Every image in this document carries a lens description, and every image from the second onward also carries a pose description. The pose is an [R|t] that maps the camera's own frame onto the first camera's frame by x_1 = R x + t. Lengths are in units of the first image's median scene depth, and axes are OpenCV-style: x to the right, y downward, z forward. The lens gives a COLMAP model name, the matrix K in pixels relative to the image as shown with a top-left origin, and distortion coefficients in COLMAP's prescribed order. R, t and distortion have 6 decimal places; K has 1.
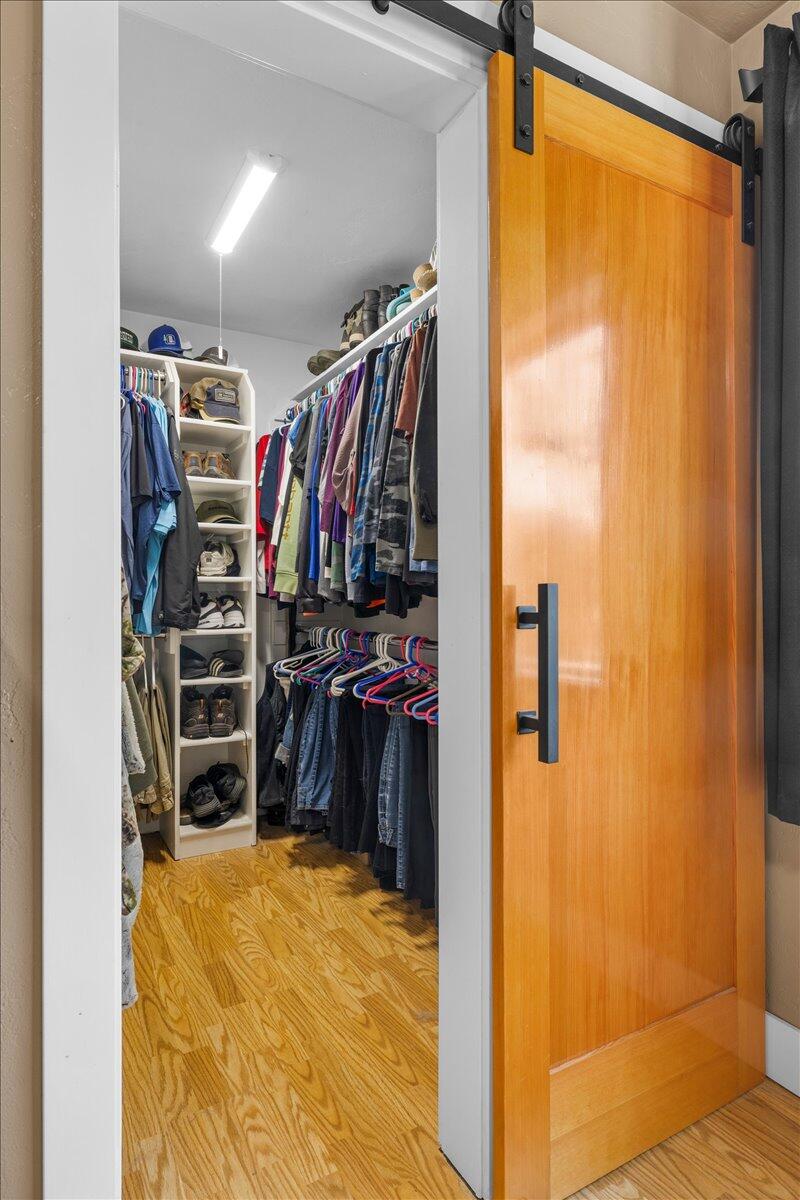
lens RADIAL K [[625.7, 0, 407.2], [0, 625.7, 598.5], [0, 0, 1]] dist [0.002117, 0.000987]
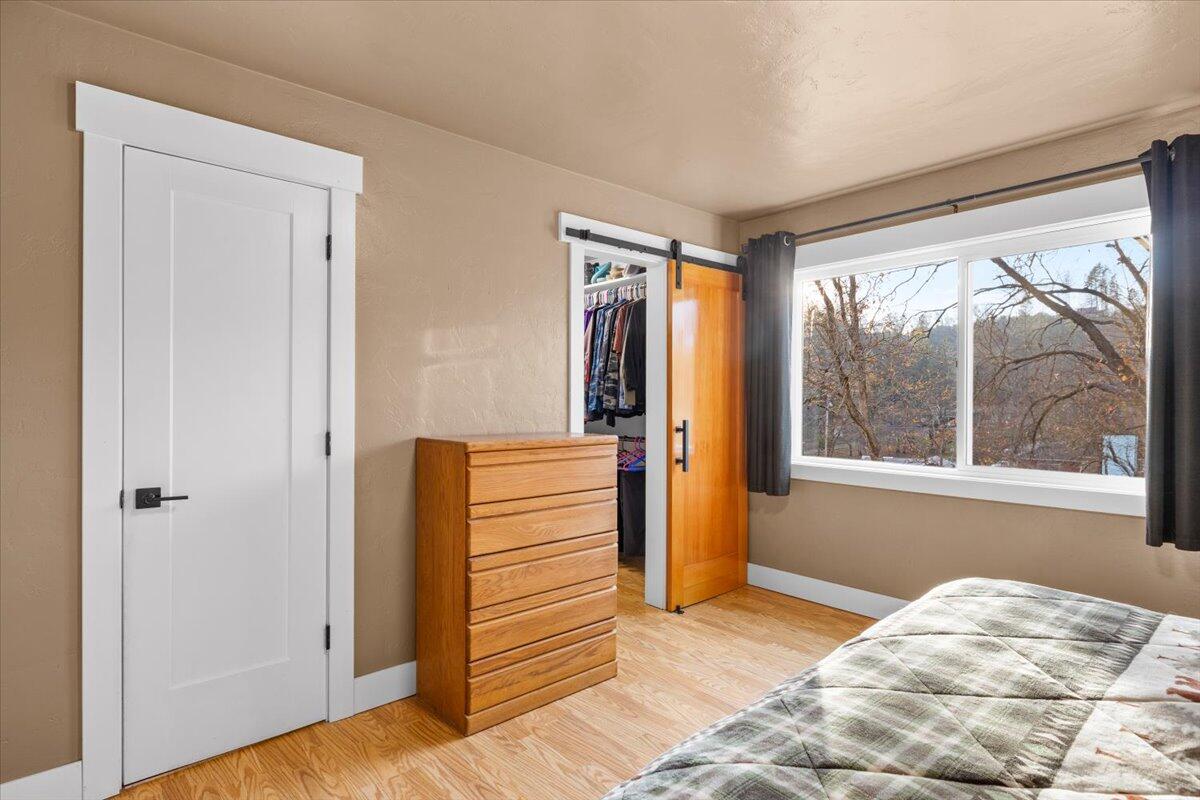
lens RADIAL K [[625.7, 0, 595.6], [0, 625.7, 397.6], [0, 0, 1]] dist [0.002117, 0.000987]
pose [[0.976794, 0.004740, 0.214130, -0.764901], [-0.006656, 0.999944, 0.008229, -0.131332], [-0.214079, -0.009463, 0.976770, -1.729011]]
